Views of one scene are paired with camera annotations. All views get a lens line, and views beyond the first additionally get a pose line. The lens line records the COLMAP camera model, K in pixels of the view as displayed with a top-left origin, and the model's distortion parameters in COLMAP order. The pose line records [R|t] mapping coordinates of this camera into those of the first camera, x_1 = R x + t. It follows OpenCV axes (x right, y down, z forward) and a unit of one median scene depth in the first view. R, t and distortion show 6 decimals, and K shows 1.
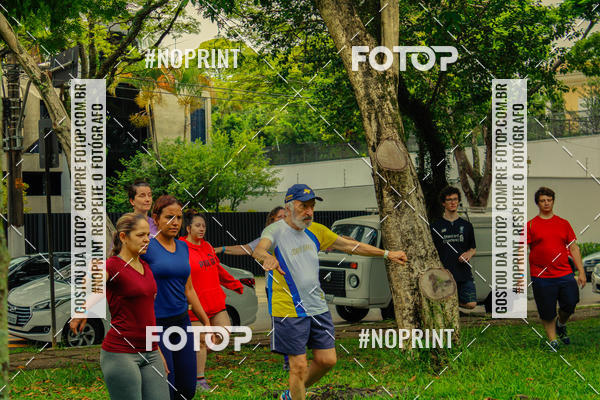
lens RADIAL K [[1427.5, 0, 301.2], [0, 1427.5, 203.3], [0, 0, 1]] dist [0.090327, 0.000000]
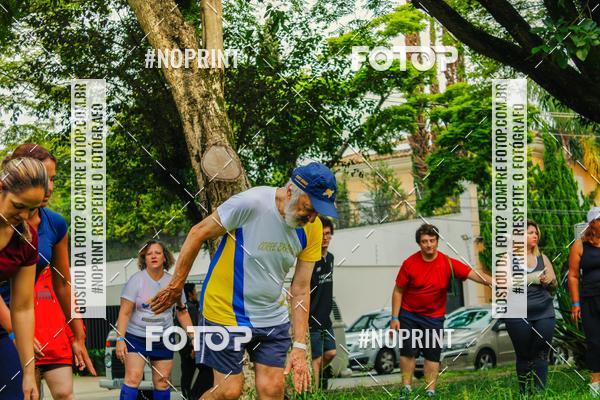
lens RADIAL K [[1427.5, 0, 303.2], [0, 1427.5, 199.7], [0, 0, 1]] dist [0.090327, 0.000000]
pose [[0.986556, -0.022230, 0.161907, -0.022316], [0.035696, 0.996096, -0.080742, 0.053045], [-0.159480, 0.085436, 0.983497, 0.189612]]
